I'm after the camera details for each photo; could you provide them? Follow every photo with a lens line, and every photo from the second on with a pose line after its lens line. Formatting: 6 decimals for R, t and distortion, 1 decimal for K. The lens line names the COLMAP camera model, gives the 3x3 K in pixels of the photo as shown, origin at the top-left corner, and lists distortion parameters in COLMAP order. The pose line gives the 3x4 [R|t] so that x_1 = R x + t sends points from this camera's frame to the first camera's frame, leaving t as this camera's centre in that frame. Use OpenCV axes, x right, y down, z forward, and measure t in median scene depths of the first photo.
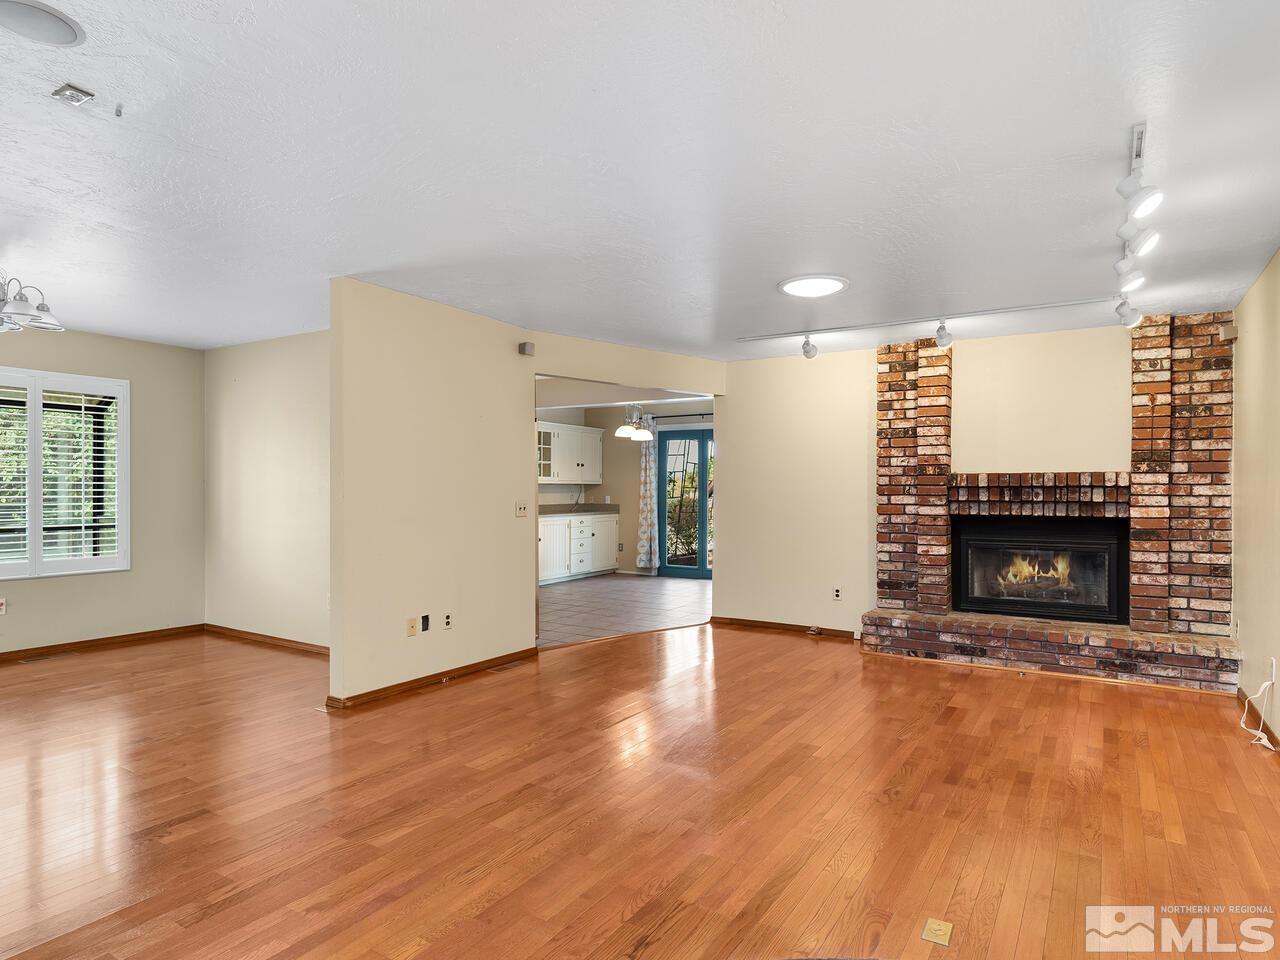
lens RADIAL K [[743.0, 0, 649.9], [0, 743.0, 491.8], [0, 0, 1]] dist [-0.008659, -0.000099]
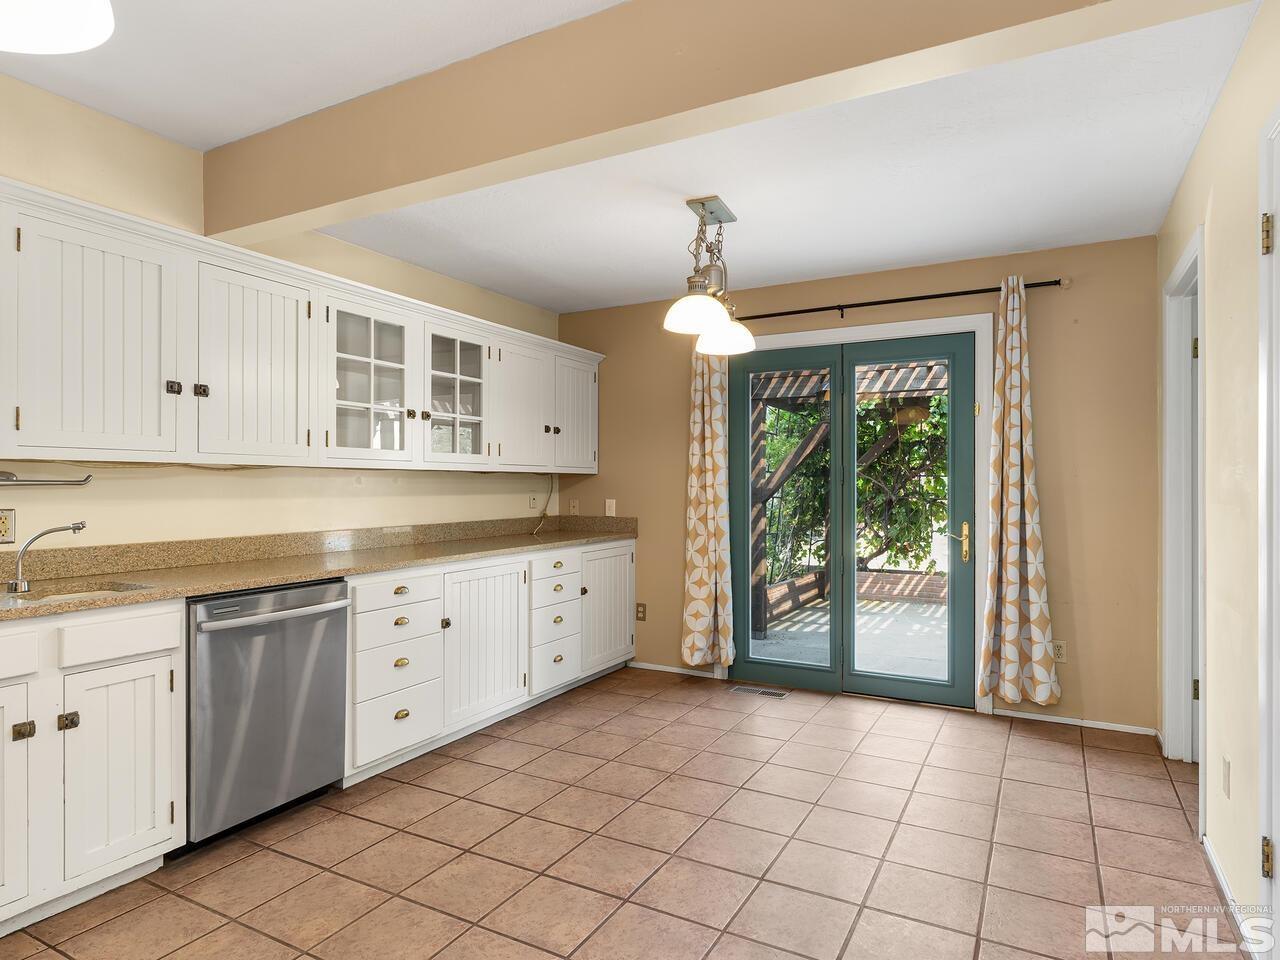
lens RADIAL K [[743.0, 0, 641.0], [0, 743.0, 484.0], [0, 0, 1]] dist [-0.008659, -0.000099]
pose [[0.998943, -0.006140, 0.045556, -0.061969], [0.006326, 0.999972, -0.003942, -0.002145], [-0.045531, 0.004226, 0.998954, 0.565487]]
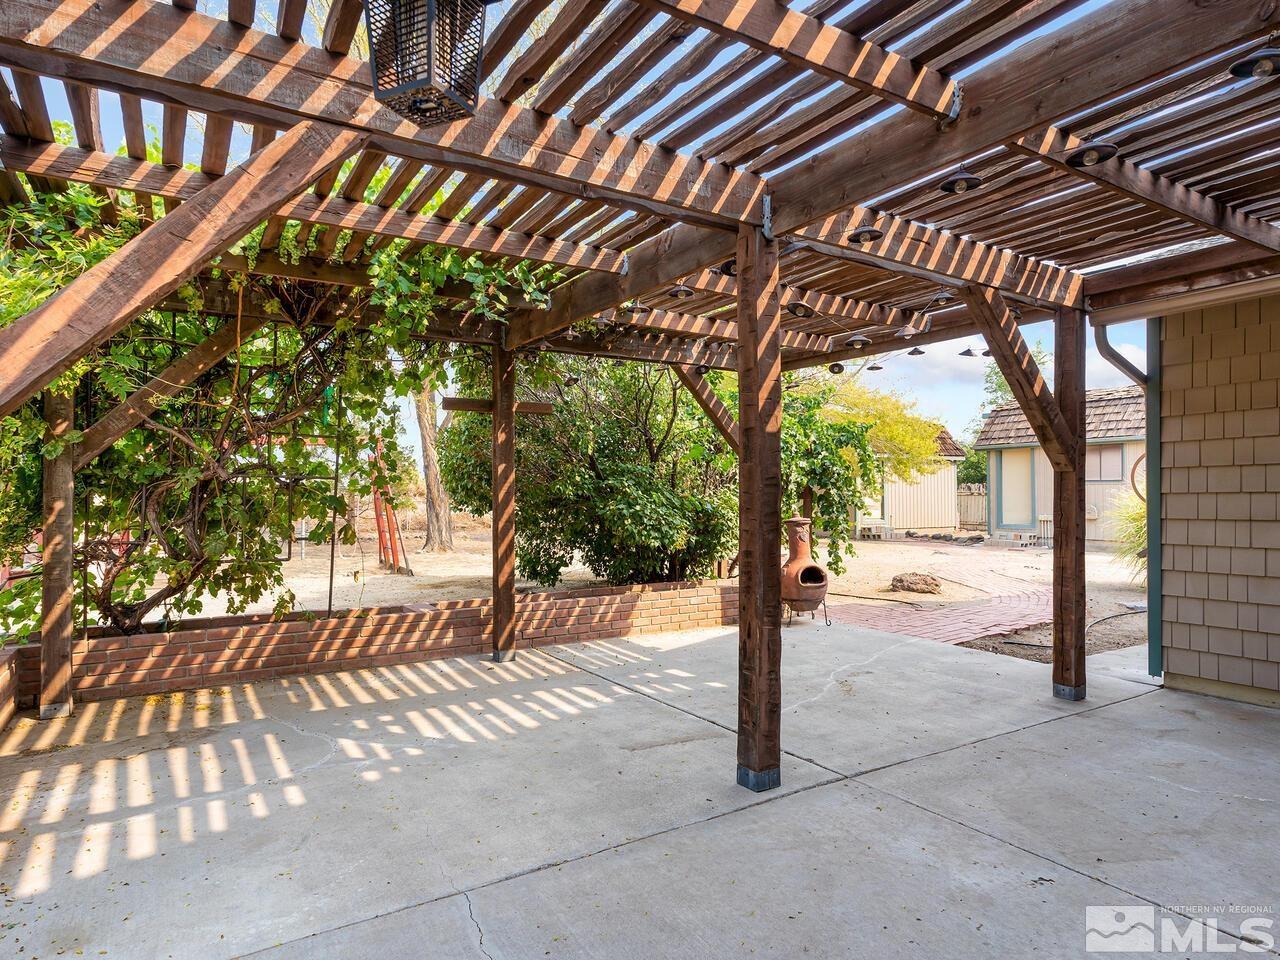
lens RADIAL K [[743.0, 0, 639.8], [0, 743.0, 482.3], [0, 0, 1]] dist [-0.008659, -0.000099]
pose [[0.444034, 0.004492, 0.895999, -0.015914], [0.007373, 0.999935, -0.008667, 0.015969], [-0.895980, 0.010455, 0.443972, 0.902890]]
